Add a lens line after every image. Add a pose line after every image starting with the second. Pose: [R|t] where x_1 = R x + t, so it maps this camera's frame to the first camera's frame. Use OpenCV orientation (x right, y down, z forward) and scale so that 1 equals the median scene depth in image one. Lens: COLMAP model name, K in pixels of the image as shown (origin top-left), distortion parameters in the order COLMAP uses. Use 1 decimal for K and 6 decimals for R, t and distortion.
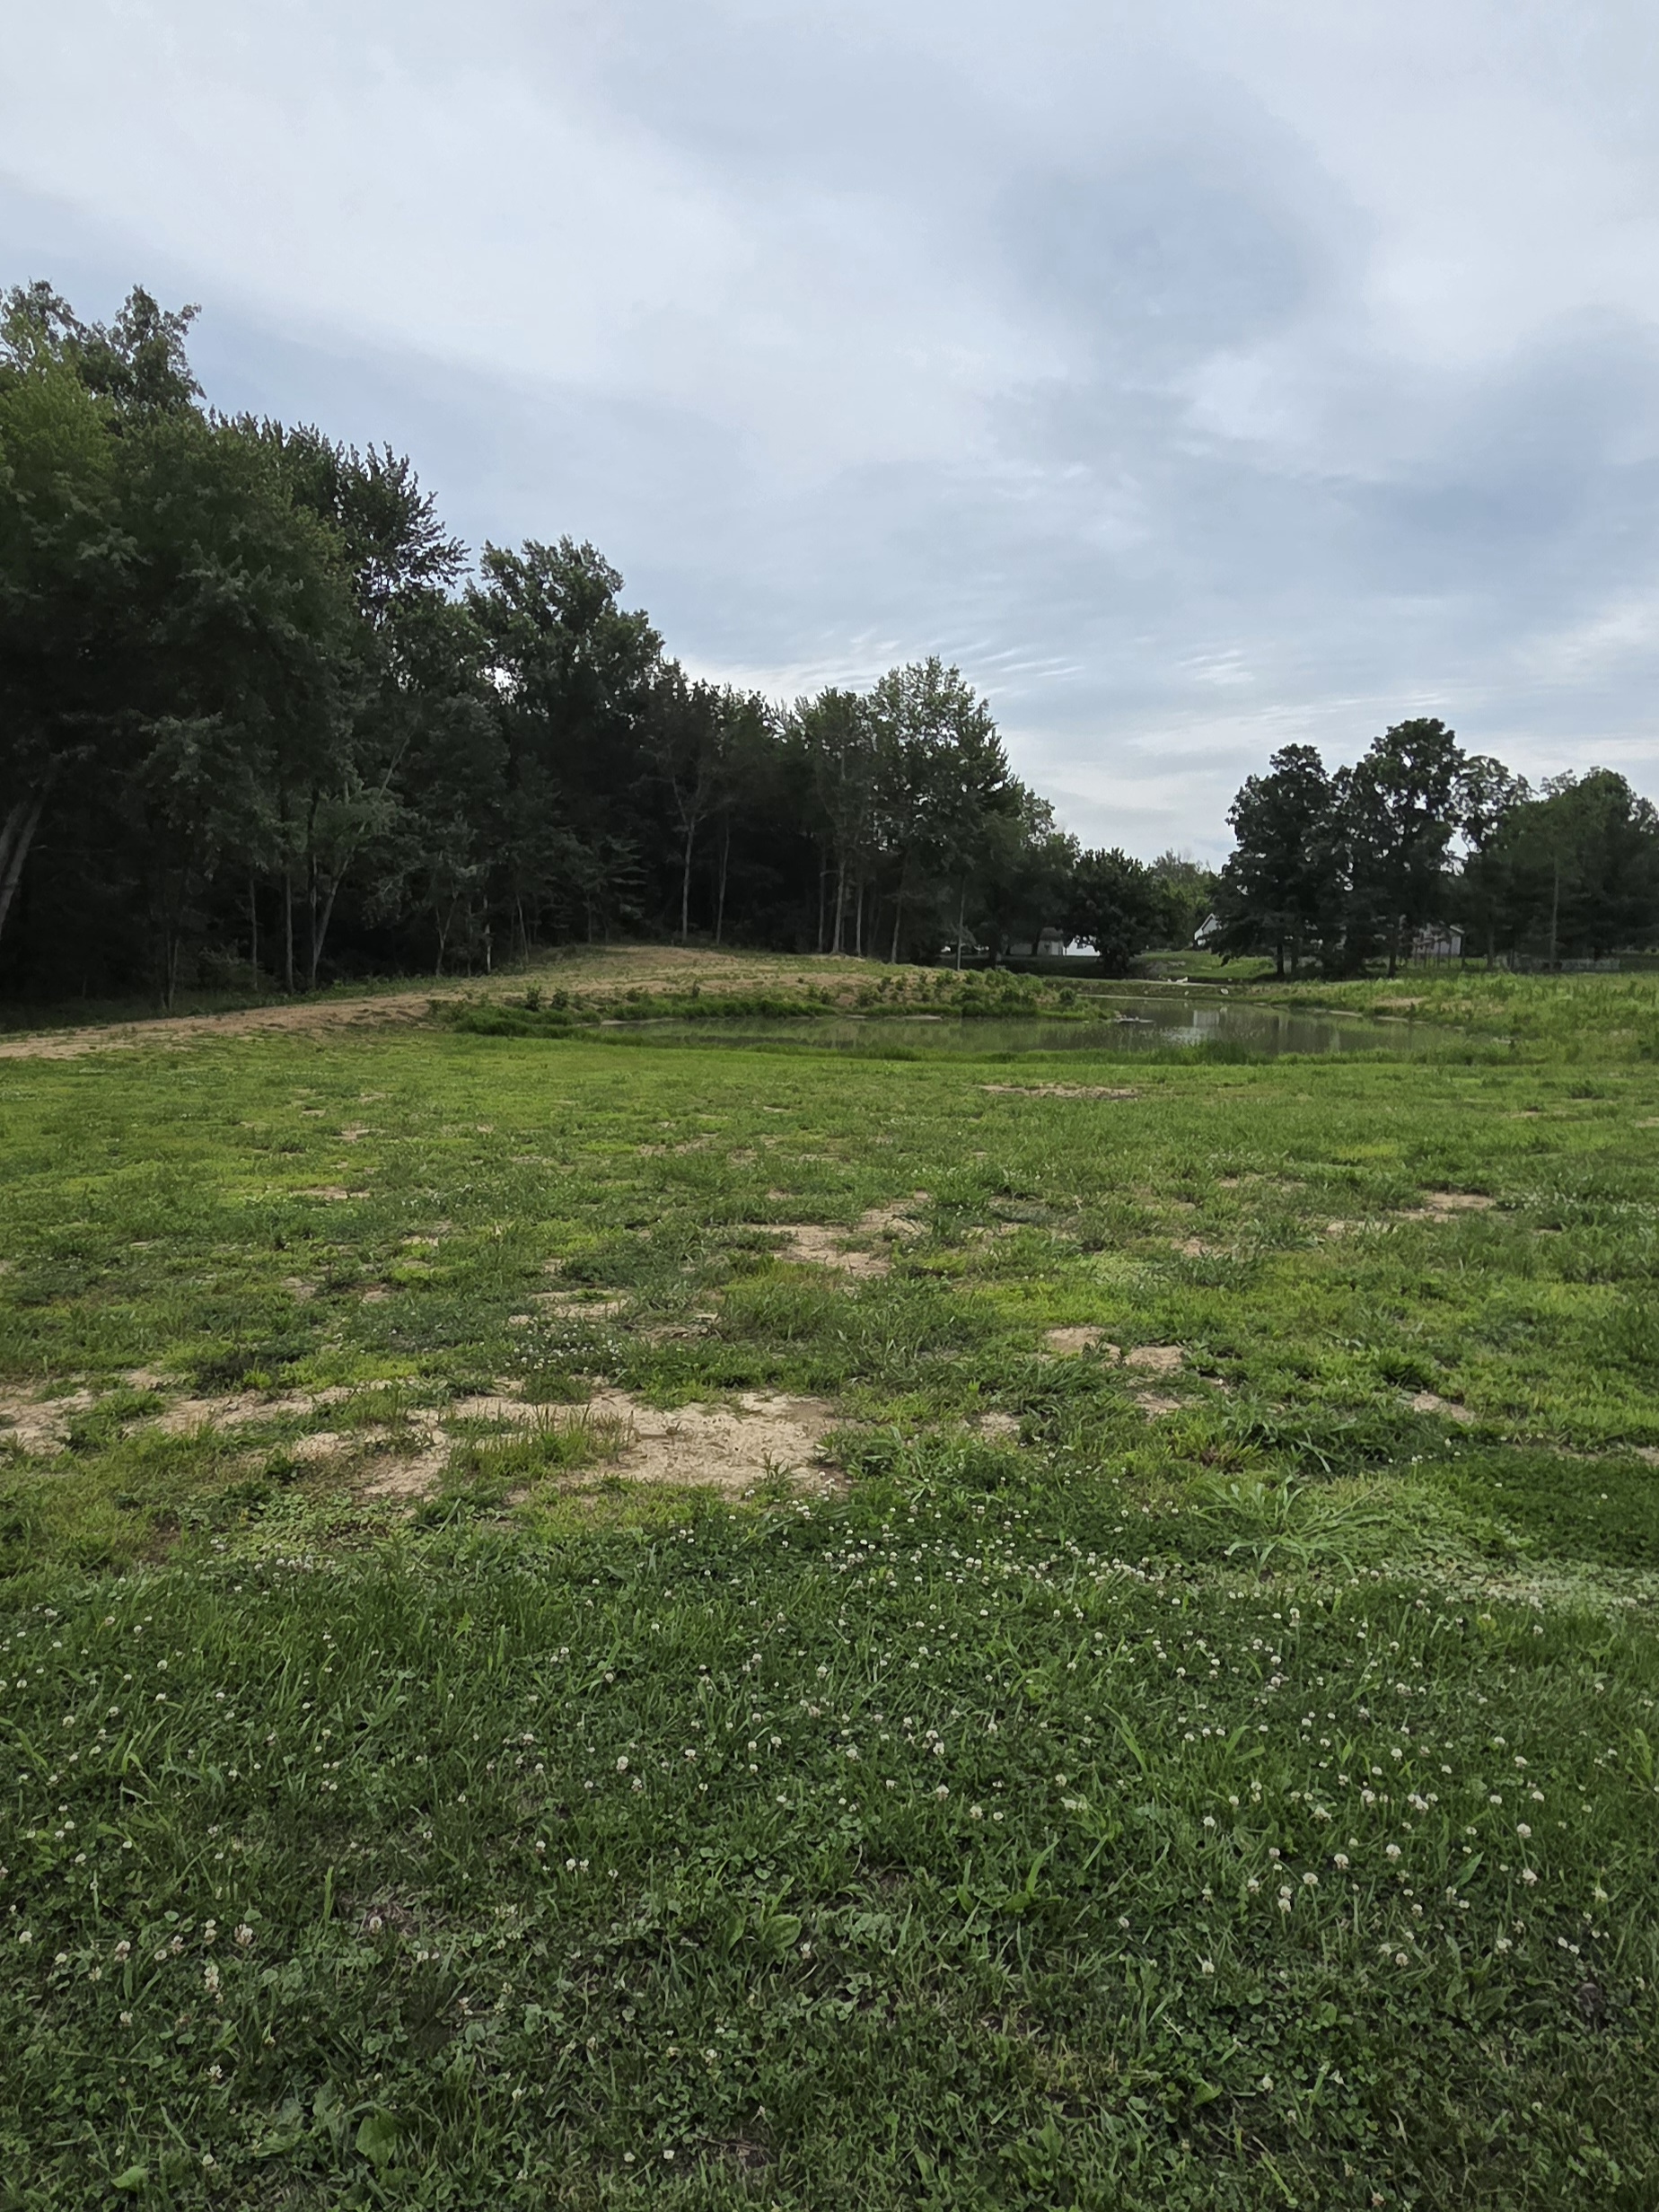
lens RADIAL K [[1466.4, 0, 805.1], [0, 1466.4, 1102.3], [0, 0, 1]] dist [0.009294, -0.008419]
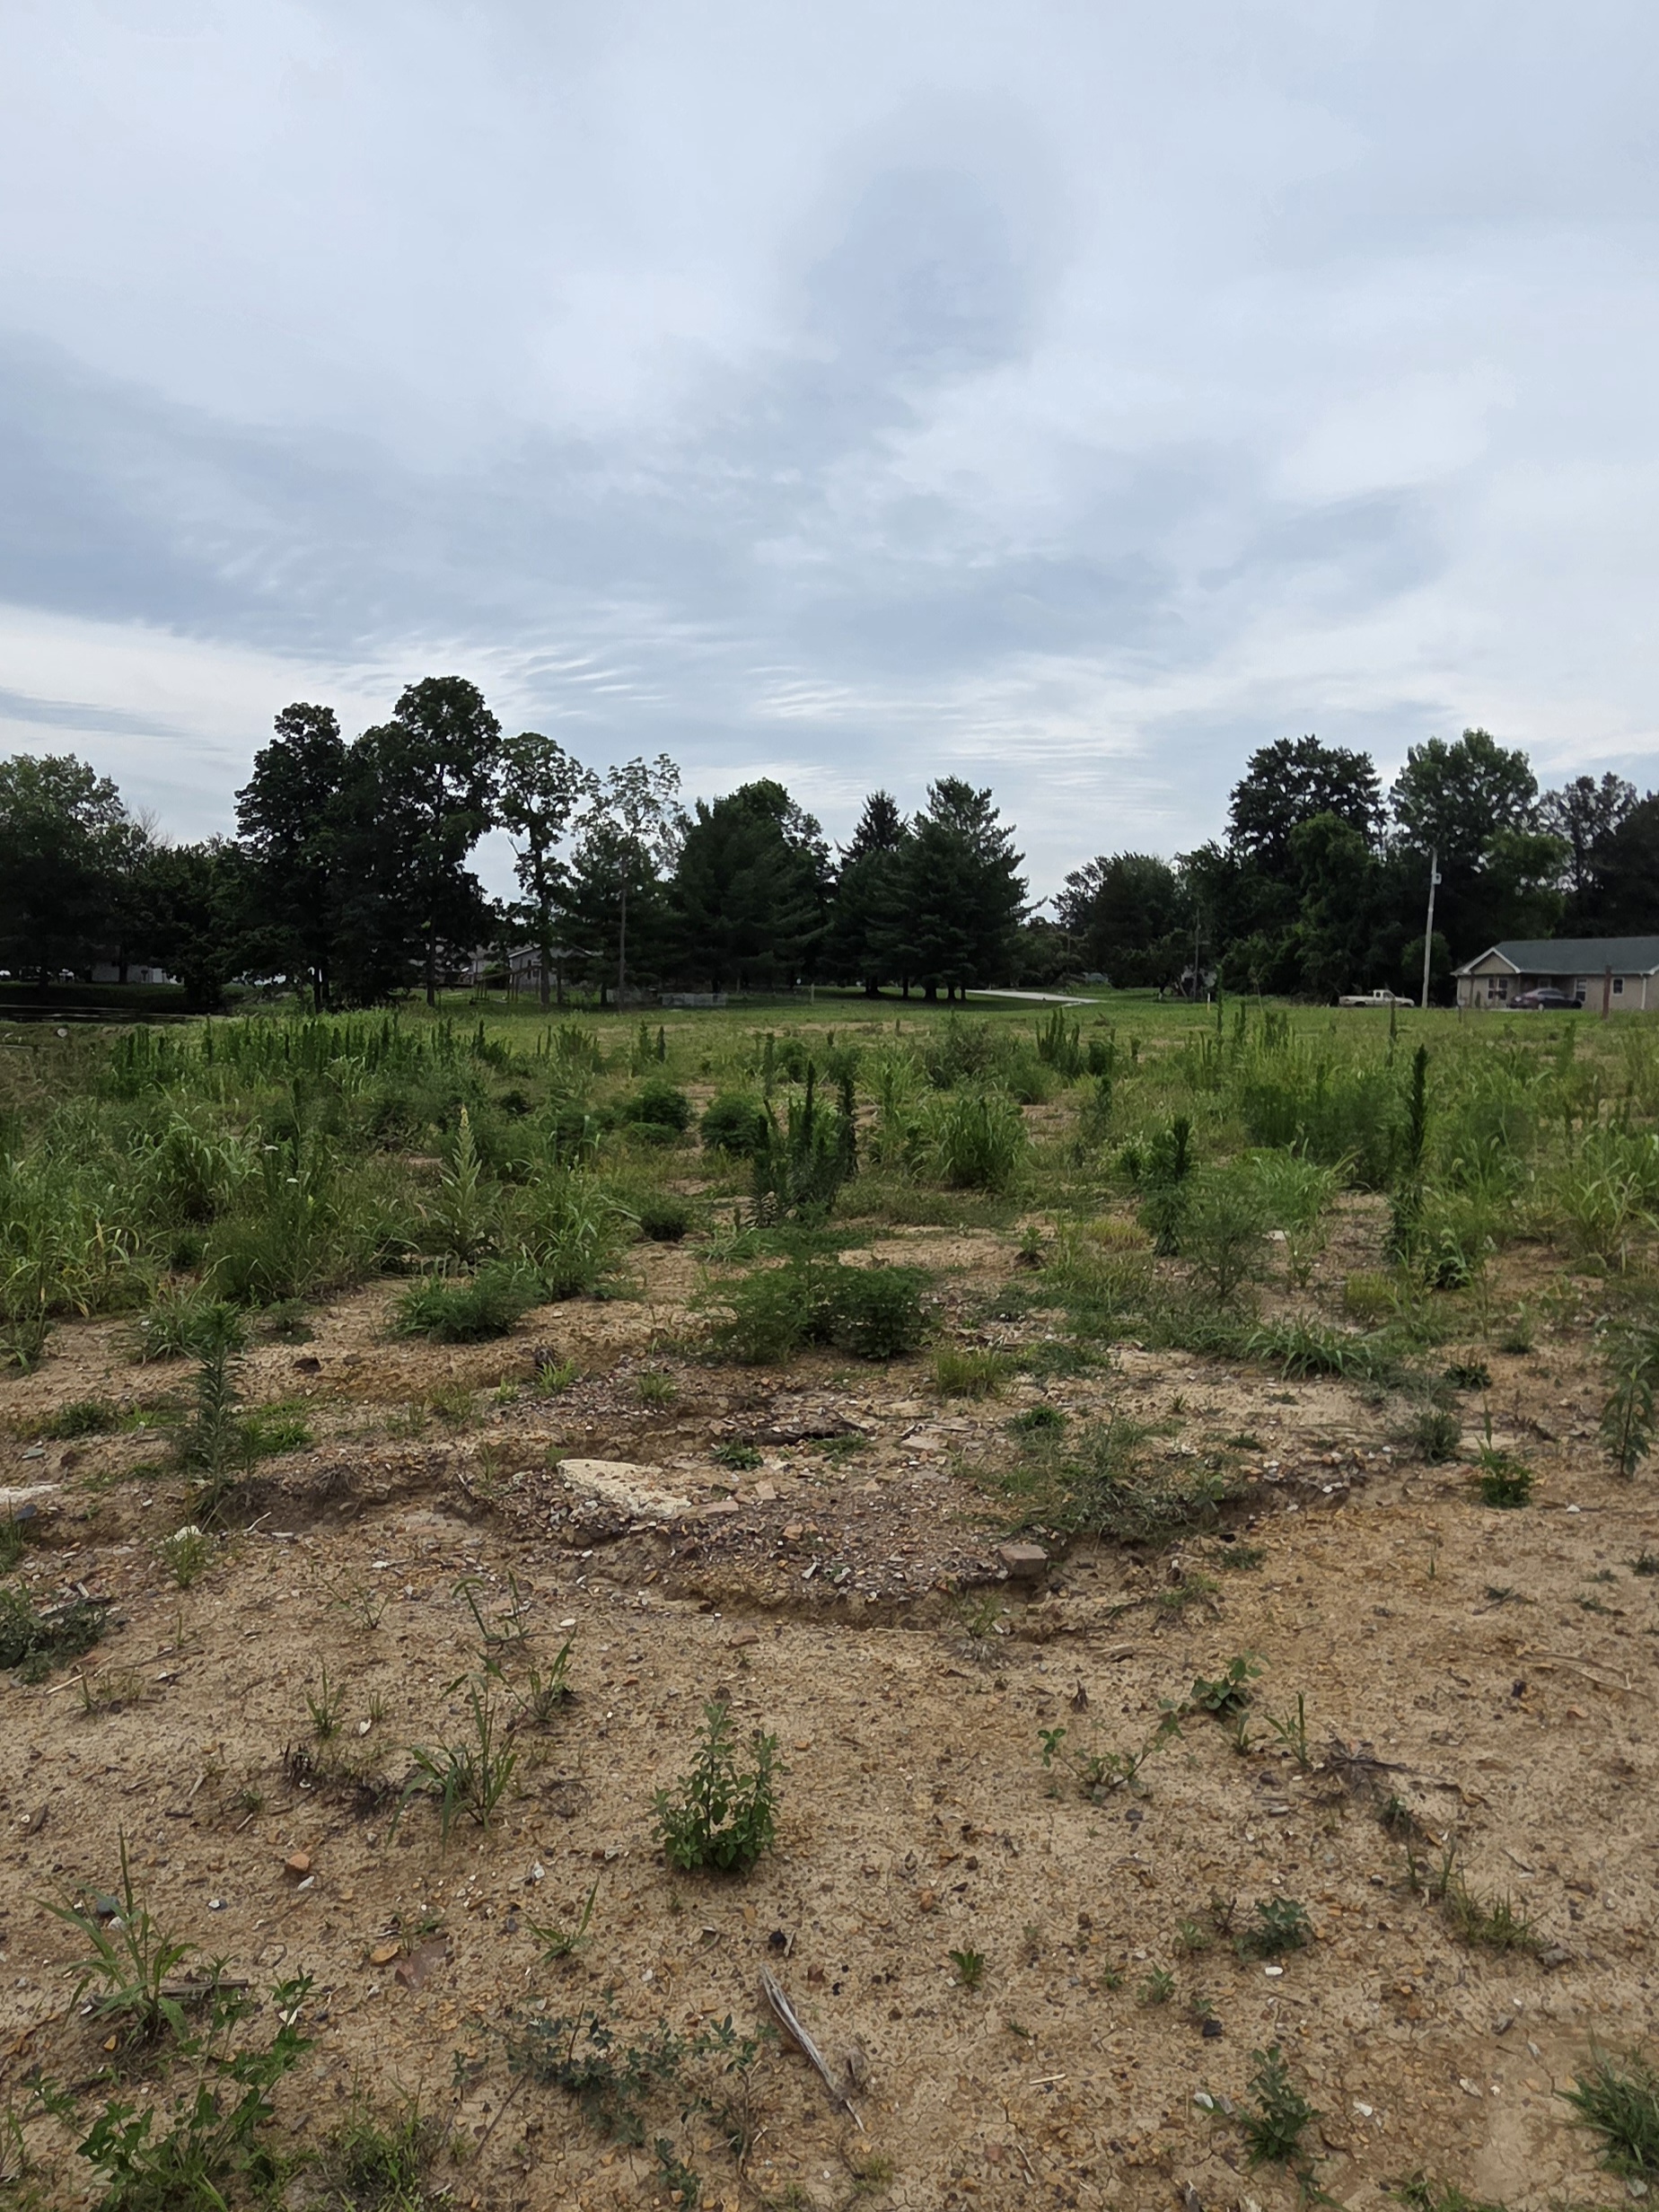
lens RADIAL K [[1466.4, 0, 805.1], [0, 1466.4, 1102.3], [0, 0, 1]] dist [0.009294, -0.008419]
pose [[0.936967, -0.014164, 0.349131, 0.498496], [0.022726, 0.999533, -0.020439, -0.029175], [-0.348679, 0.027085, 0.936851, 0.339256]]
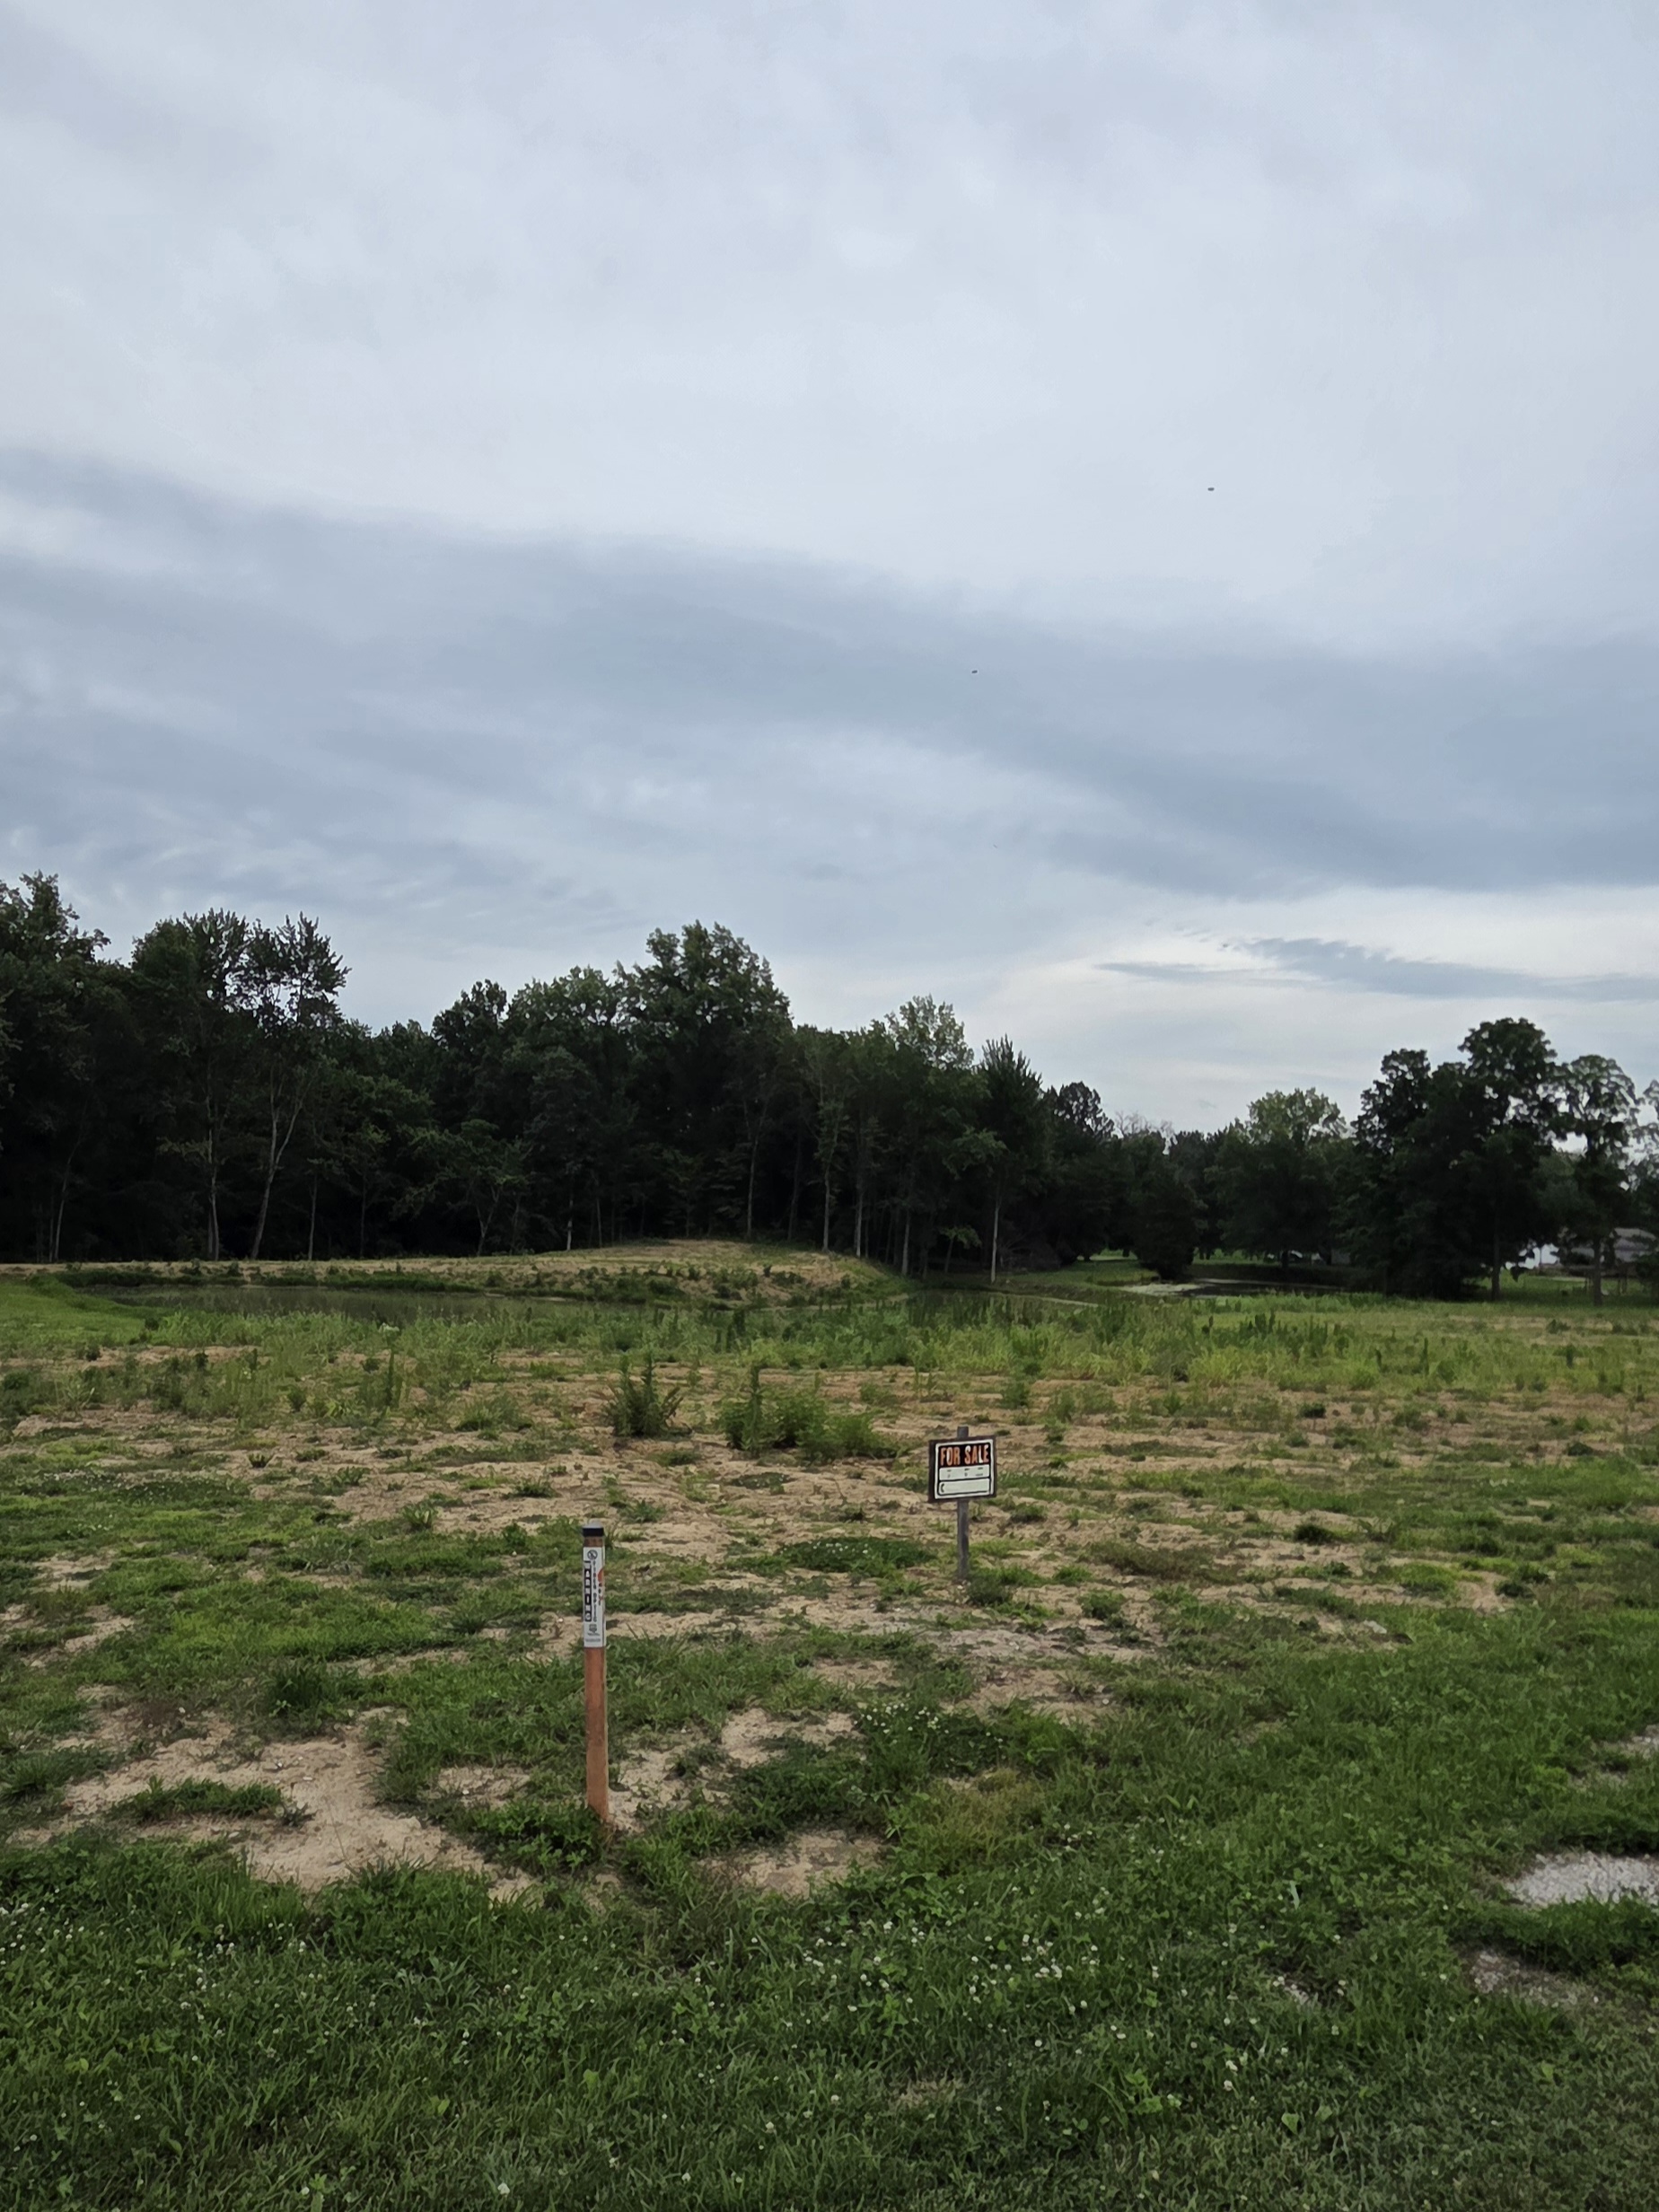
lens RADIAL K [[1467.1, 0, 801.2], [0, 1467.1, 1097.9], [0, 0, 1]] dist [0.001044, -0.003436]
pose [[0.838154, -0.023598, -0.544923, 0.864450], [-0.087104, 0.980451, -0.176433, -0.017981], [0.538434, 0.195343, 0.819713, 0.014003]]
